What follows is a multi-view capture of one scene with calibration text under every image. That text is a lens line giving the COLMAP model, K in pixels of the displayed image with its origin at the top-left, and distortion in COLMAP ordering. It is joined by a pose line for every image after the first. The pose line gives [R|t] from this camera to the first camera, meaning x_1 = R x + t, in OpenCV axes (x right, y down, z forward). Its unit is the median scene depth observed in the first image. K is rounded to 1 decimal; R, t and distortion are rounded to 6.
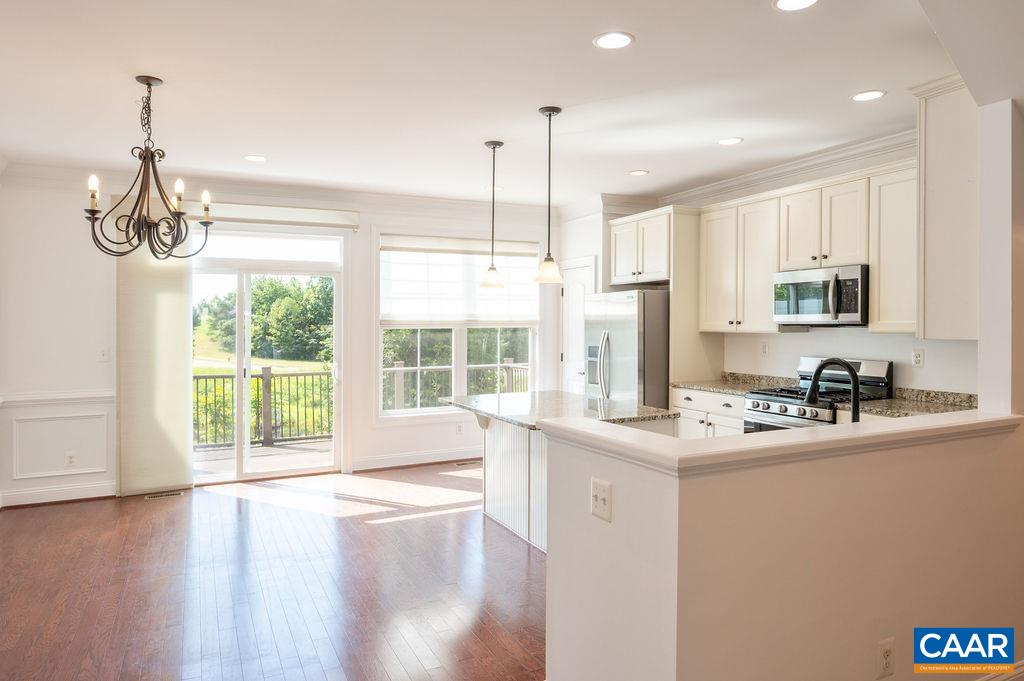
lens RADIAL K [[670.6, 0, 536.4], [0, 670.6, 329.1], [0, 0, 1]] dist [-0.001640, -0.000504]
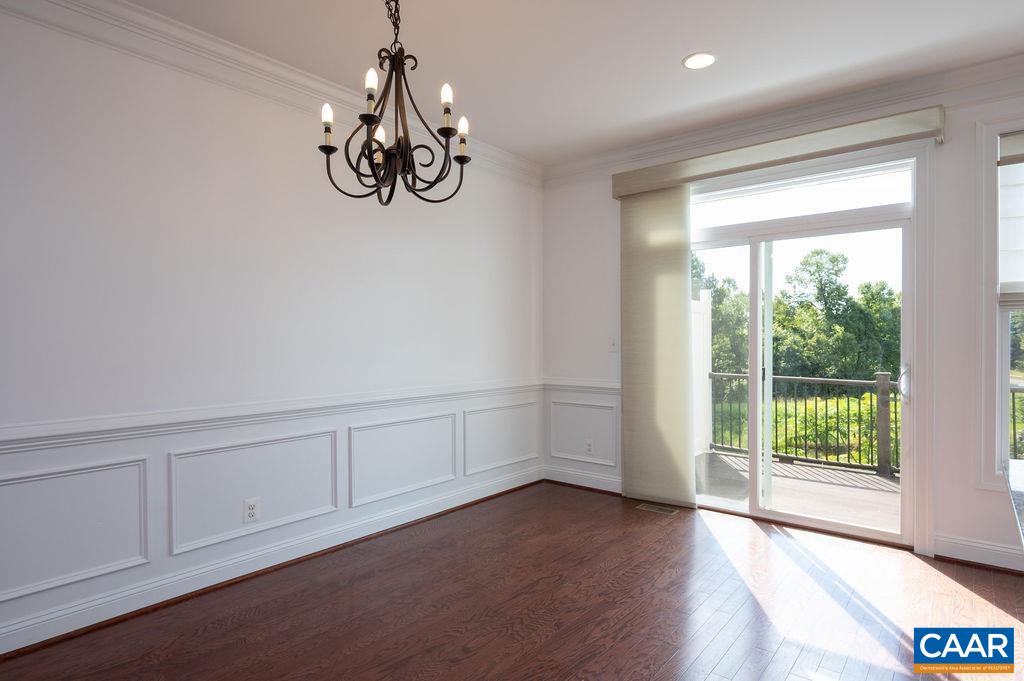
lens RADIAL K [[554.8, 0, 512.0], [0, 554.8, 340.5], [0, 0, 1]] dist [0.001345, 0.001123]
pose [[0.395448, 0.007384, -0.918459, 0.028132], [-0.009344, 0.999948, 0.004016, 0.030276], [0.918441, 0.006994, 0.395497, 0.547469]]
